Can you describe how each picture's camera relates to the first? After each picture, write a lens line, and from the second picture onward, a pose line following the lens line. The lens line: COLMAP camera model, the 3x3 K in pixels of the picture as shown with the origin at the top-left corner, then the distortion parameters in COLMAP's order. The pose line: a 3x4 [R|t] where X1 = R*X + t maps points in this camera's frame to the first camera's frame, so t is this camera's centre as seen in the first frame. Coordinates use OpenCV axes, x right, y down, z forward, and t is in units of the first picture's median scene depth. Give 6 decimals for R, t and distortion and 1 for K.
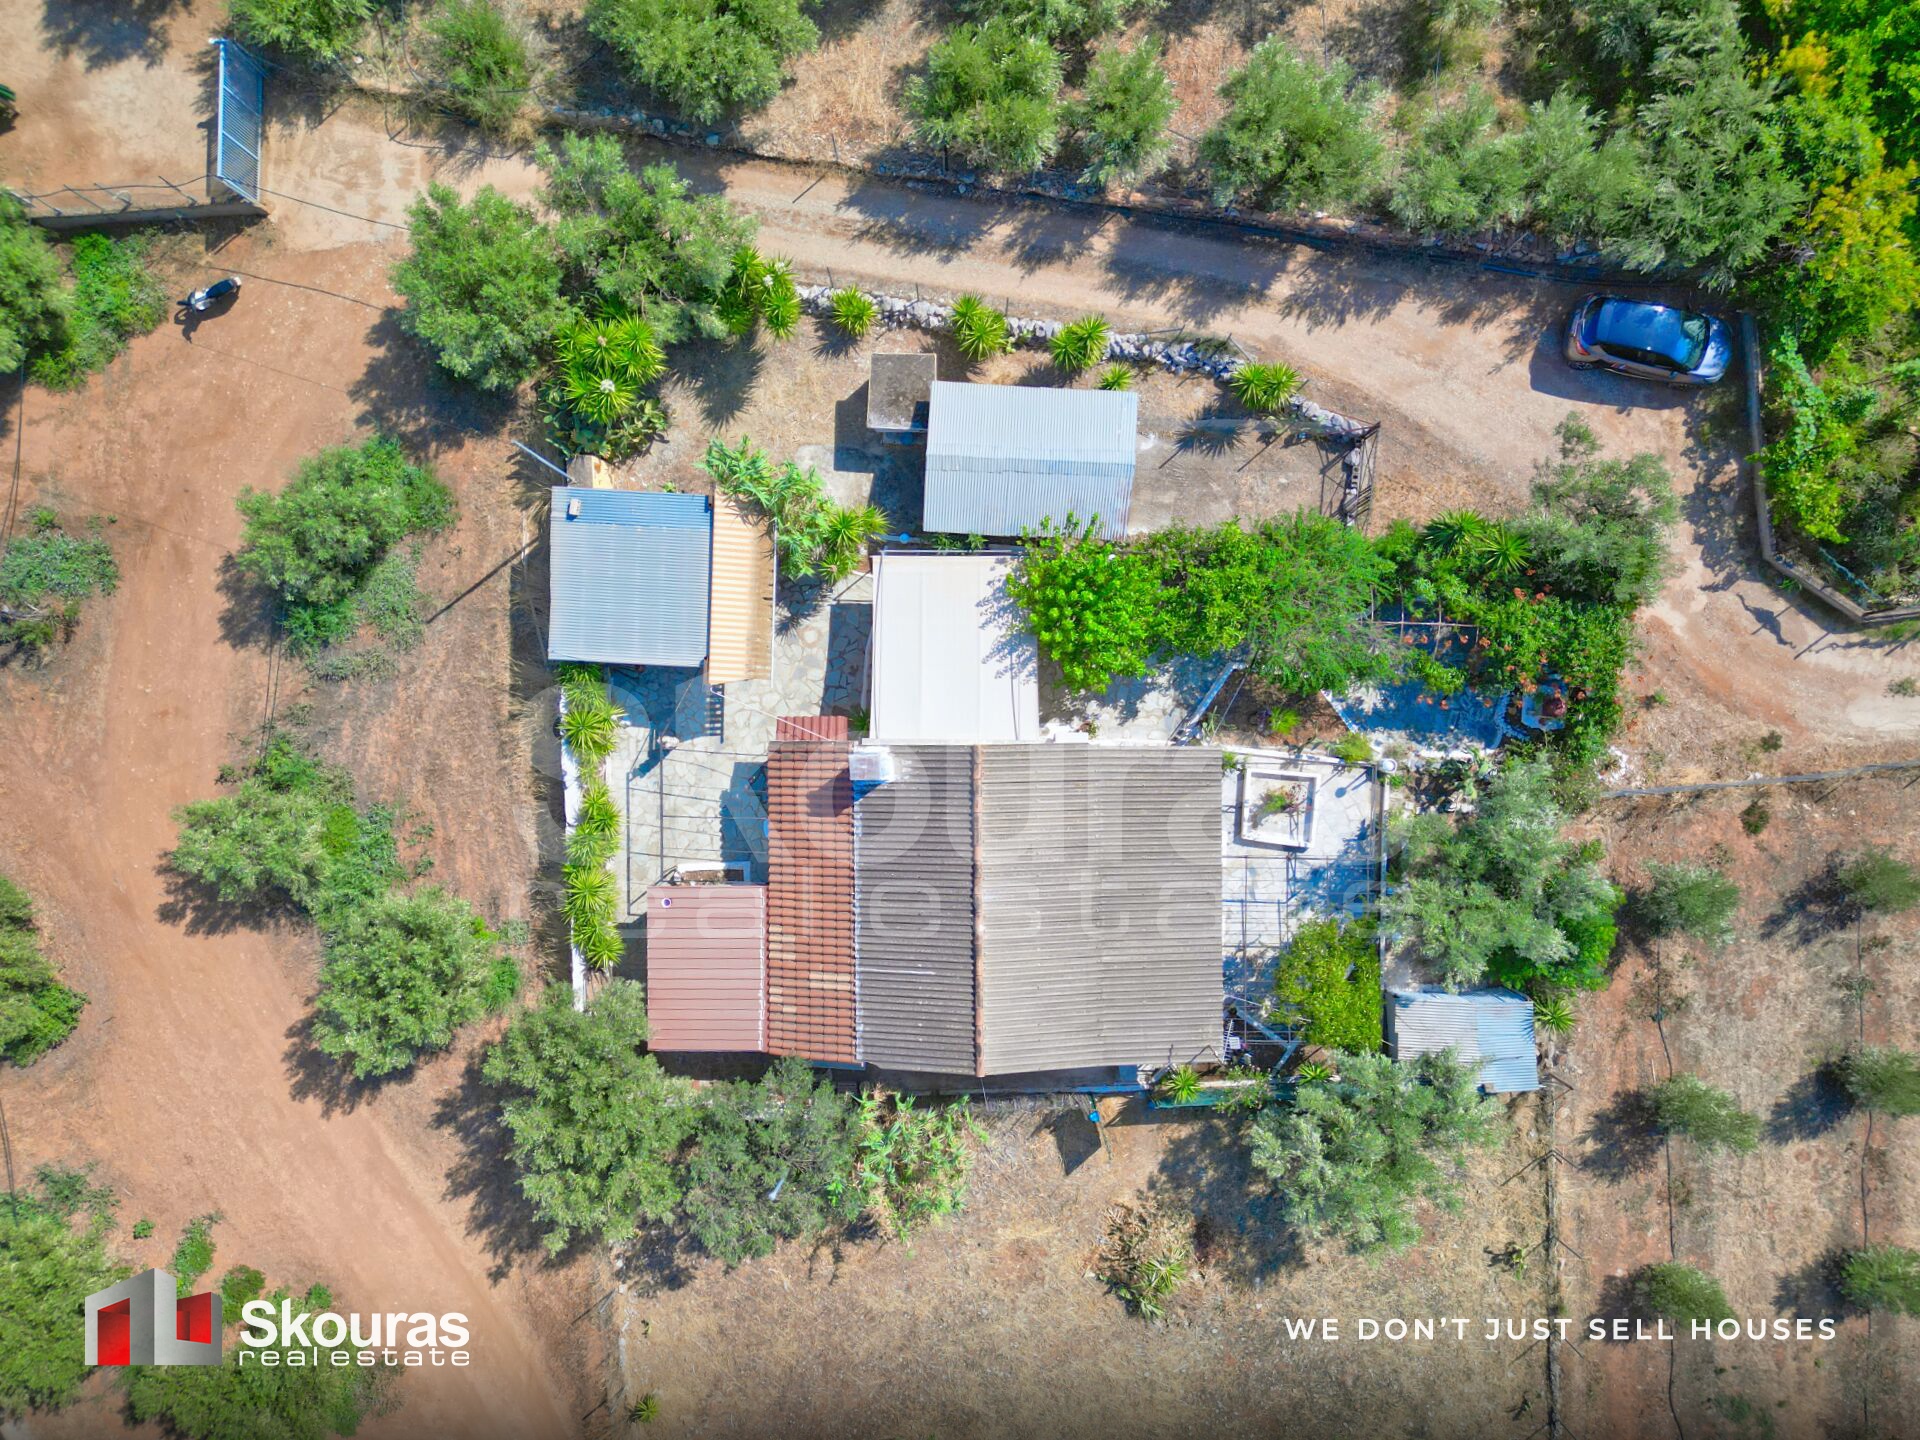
lens RADIAL K [[1353.8, 0, 958.6], [0, 1353.8, 722.7], [0, 0, 1]] dist [0.066663, -0.048492]
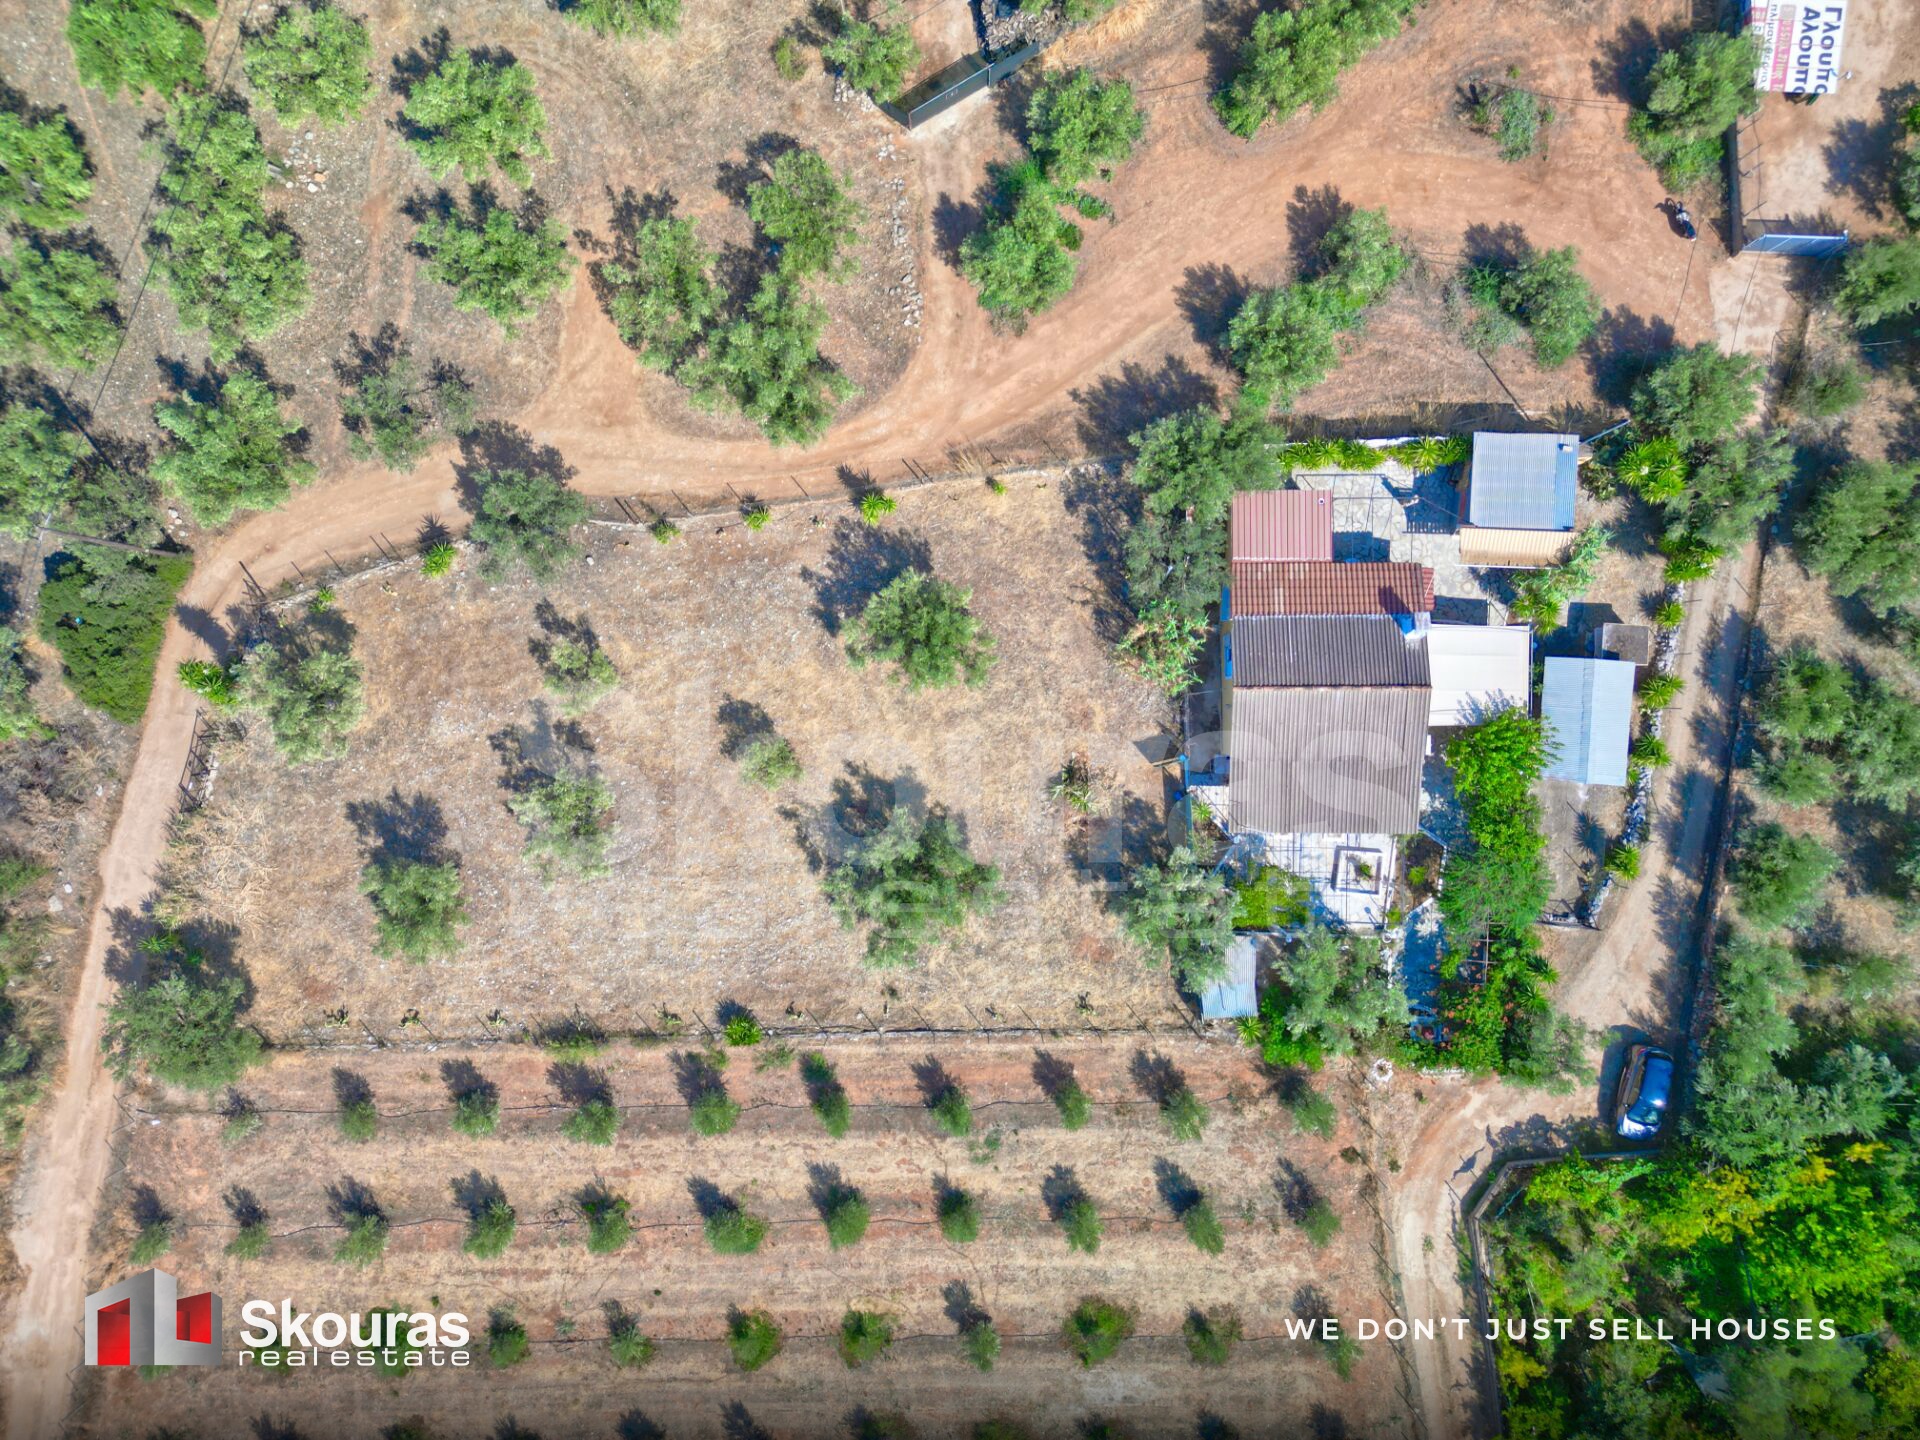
lens RADIAL K [[1353.8, 0, 948.4], [0, 1353.8, 728.8], [0, 0, 1]] dist [0.066663, -0.048492]
pose [[-0.005623, 0.999705, 0.023629, 0.025475], [-0.999861, -0.005250, -0.015819, 0.588317], [-0.015691, -0.023714, 0.999596, -0.639879]]
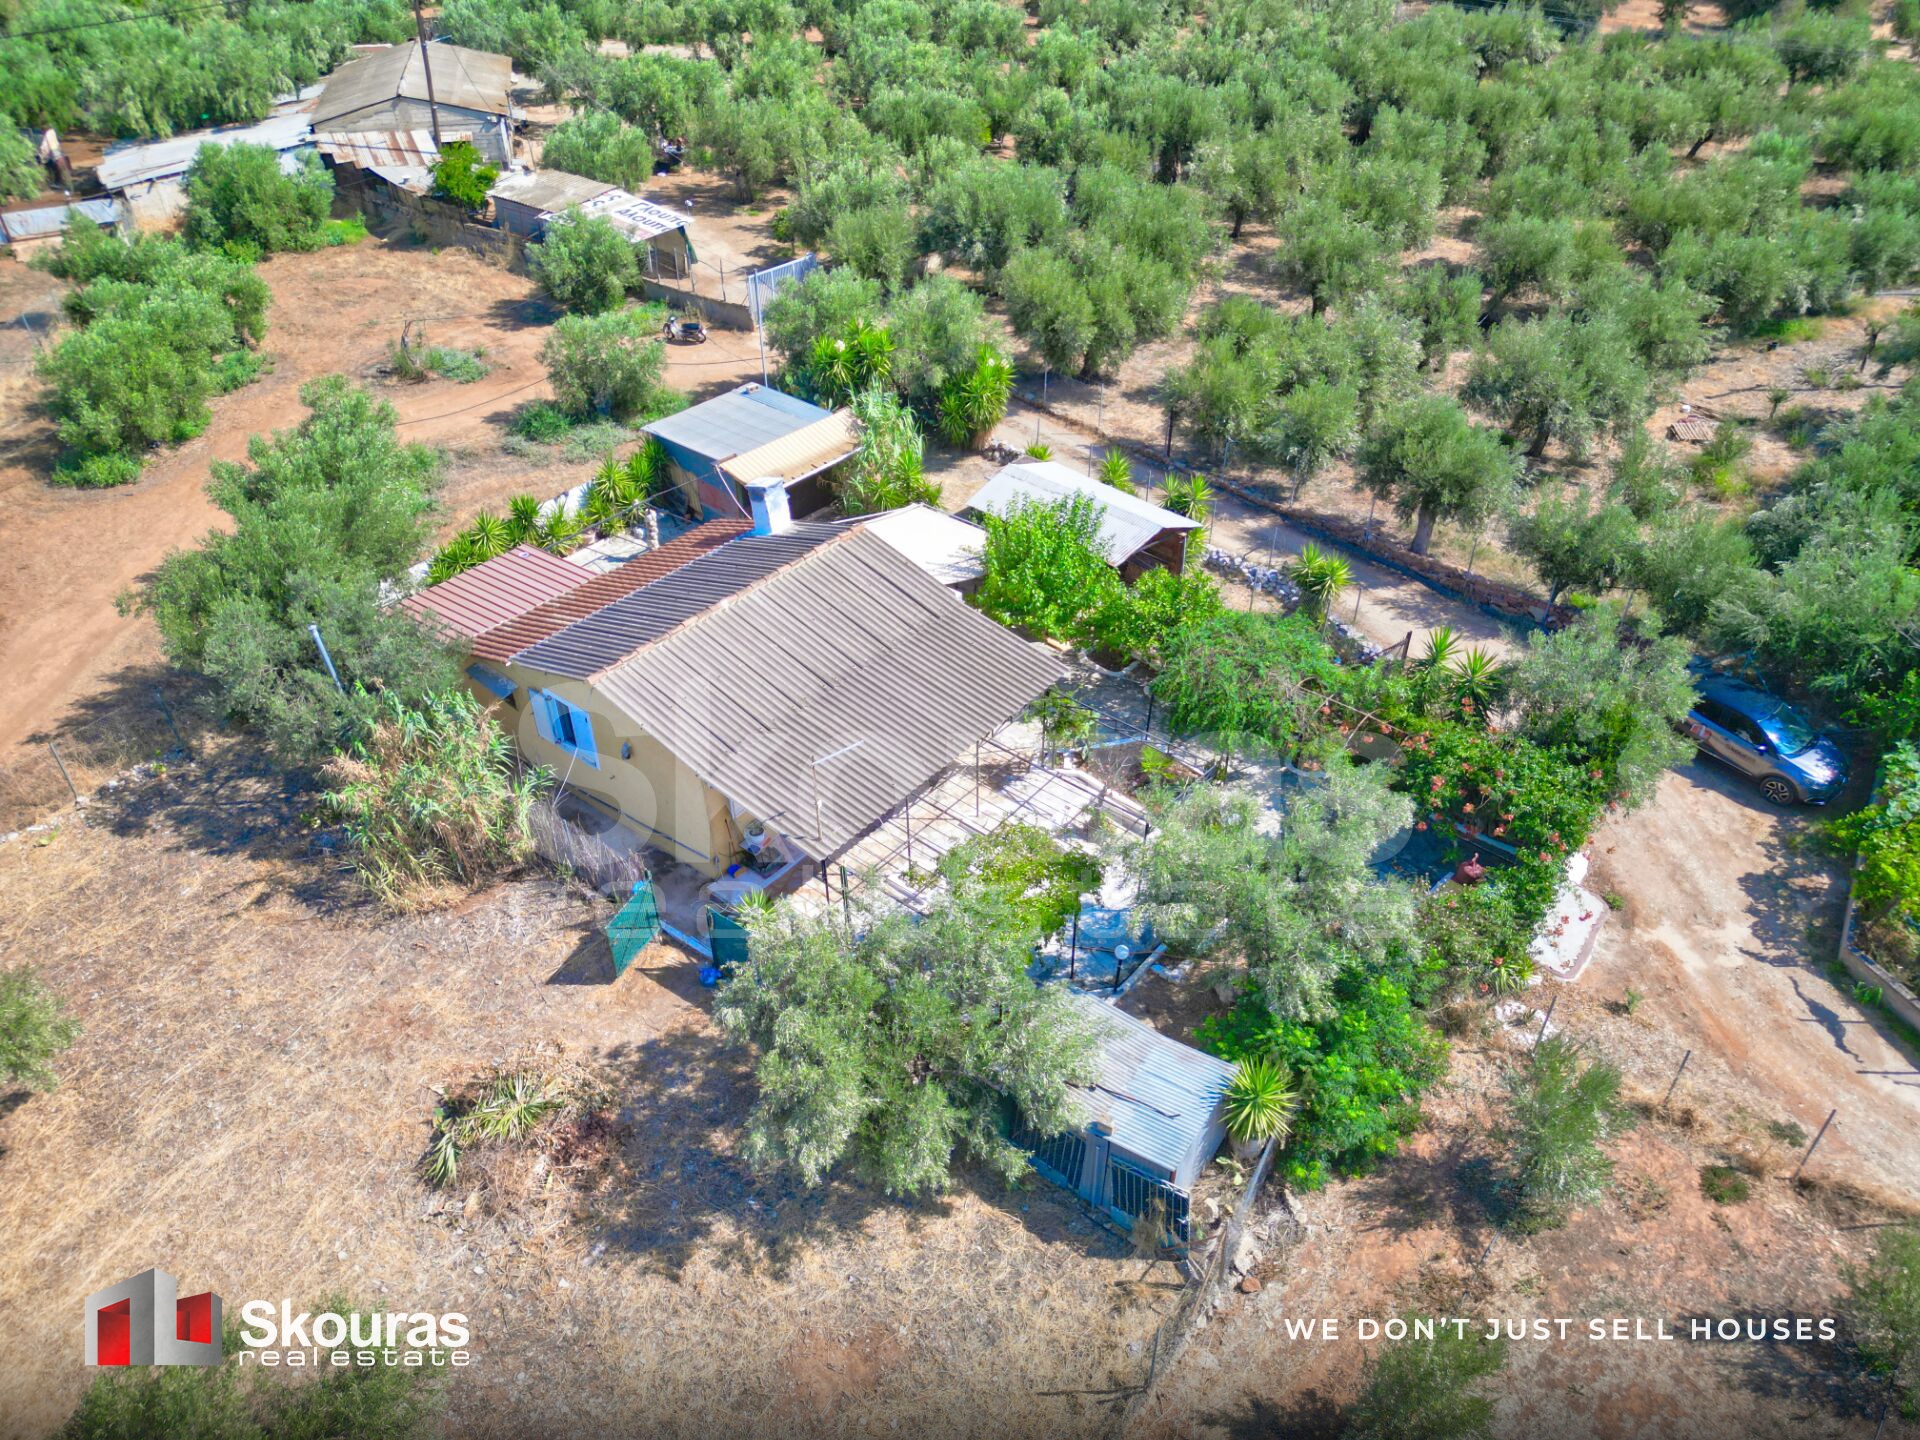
lens RADIAL K [[1353.8, 0, 951.3], [0, 1353.8, 719.5], [0, 0, 1]] dist [0.066663, -0.048492]
pose [[0.769975, 0.389071, -0.505729, 0.545845], [-0.637694, 0.441845, -0.630968, 0.588002], [-0.022038, 0.808330, 0.588318, 0.480595]]
